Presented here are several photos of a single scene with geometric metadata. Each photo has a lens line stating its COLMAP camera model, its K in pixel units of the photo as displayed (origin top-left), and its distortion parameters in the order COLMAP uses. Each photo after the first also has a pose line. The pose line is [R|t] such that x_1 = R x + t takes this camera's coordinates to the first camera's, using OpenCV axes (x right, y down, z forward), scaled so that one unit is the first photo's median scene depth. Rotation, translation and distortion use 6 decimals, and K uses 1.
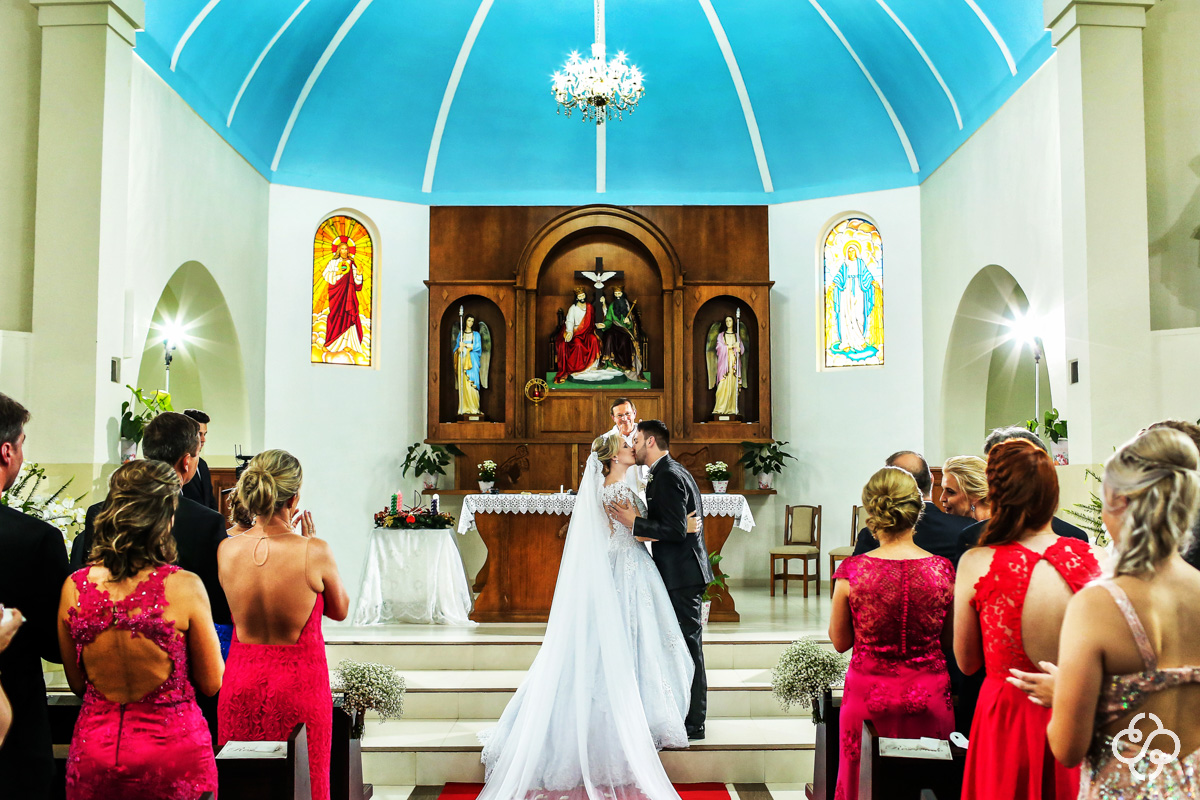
lens RADIAL K [[1230.1, 0, 602.4], [0, 1230.1, 401.7], [0, 0, 1]] dist [-0.086088, 0.000000]
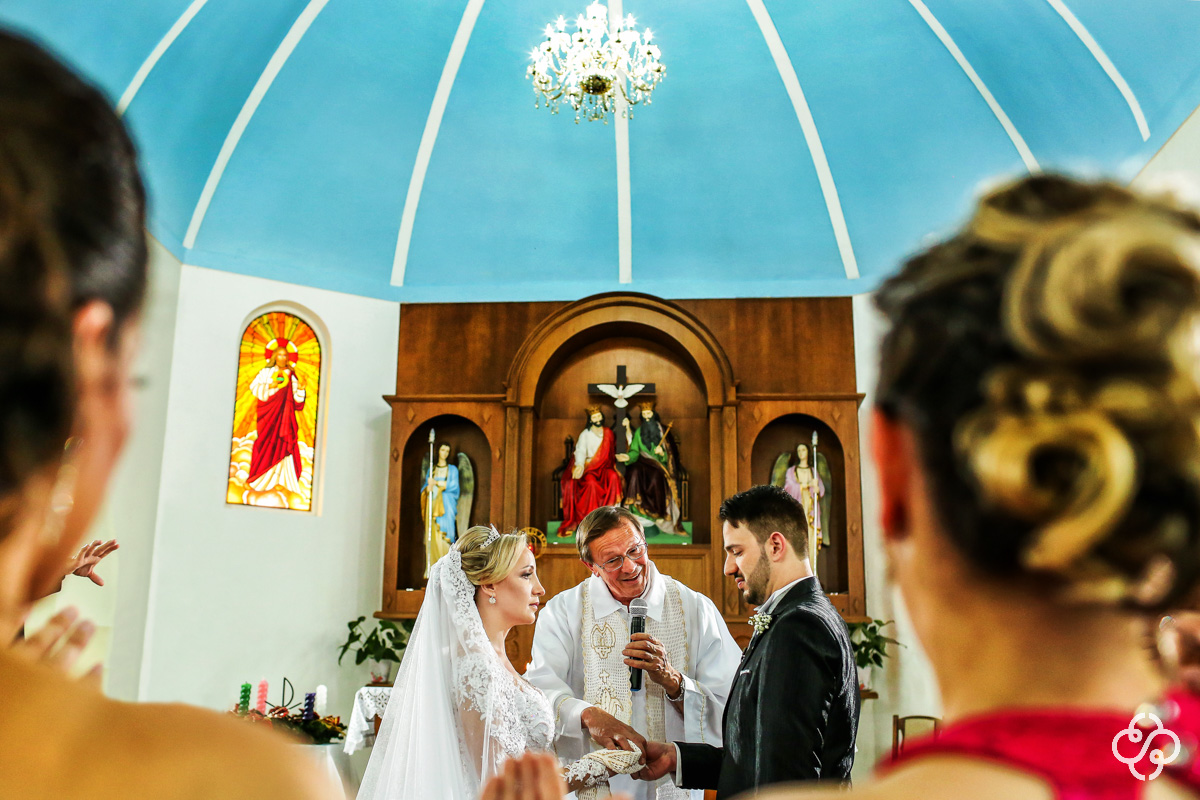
lens RADIAL K [[1230.1, 0, 547.0], [0, 1230.1, 390.5], [0, 0, 1]] dist [-0.086088, 0.000000]
pose [[0.994833, -0.004879, -0.101404, 0.027876], [-0.012621, 0.985151, -0.171225, 0.023870], [0.100734, 0.171620, 0.980000, 0.280199]]
